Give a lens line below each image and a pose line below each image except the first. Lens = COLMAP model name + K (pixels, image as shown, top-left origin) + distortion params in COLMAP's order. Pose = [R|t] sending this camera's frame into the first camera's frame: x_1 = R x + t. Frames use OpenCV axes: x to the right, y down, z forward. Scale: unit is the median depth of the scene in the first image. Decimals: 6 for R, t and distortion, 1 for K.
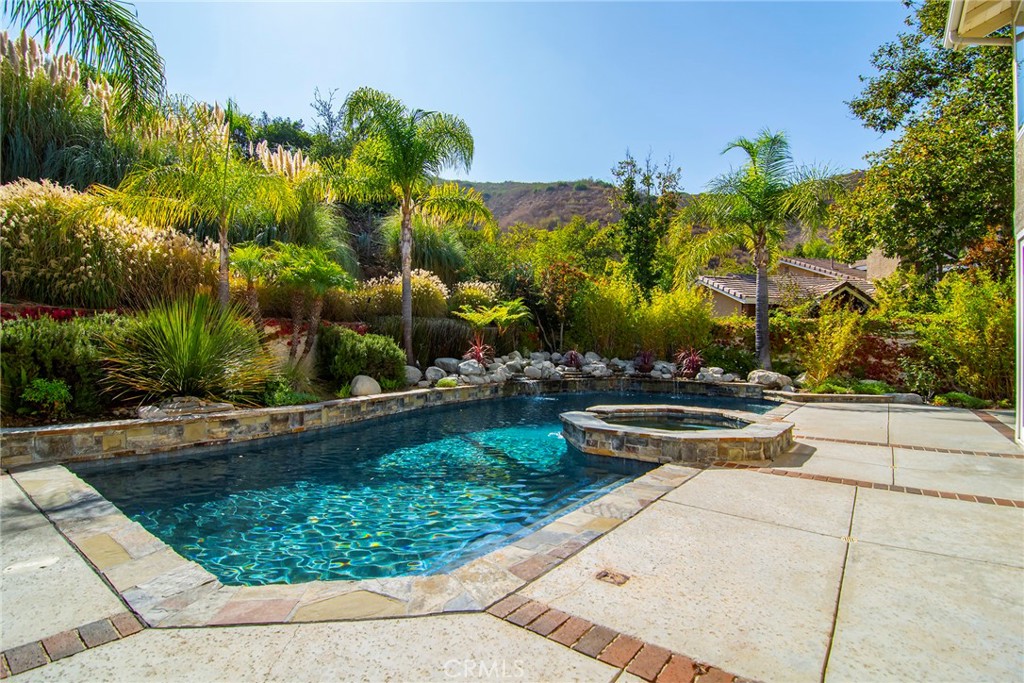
lens RADIAL K [[477.7, 0, 516.8], [0, 477.7, 348.1], [0, 0, 1]] dist [-0.001362, -0.000150]
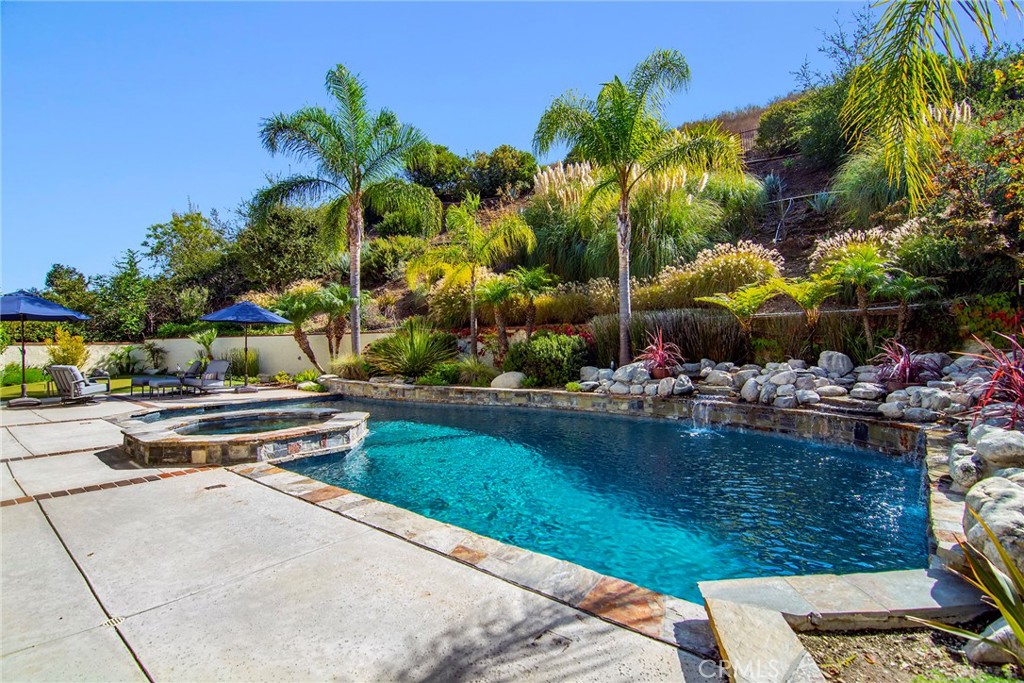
lens RADIAL K [[477.7, 0, 513.8], [0, 477.7, 344.6], [0, 0, 1]] dist [-0.001362, -0.000150]
pose [[-0.015692, -0.009513, -0.999832, 0.743360], [0.008657, 0.999916, -0.009649, -0.000248], [0.999839, -0.008807, -0.015608, 0.869177]]
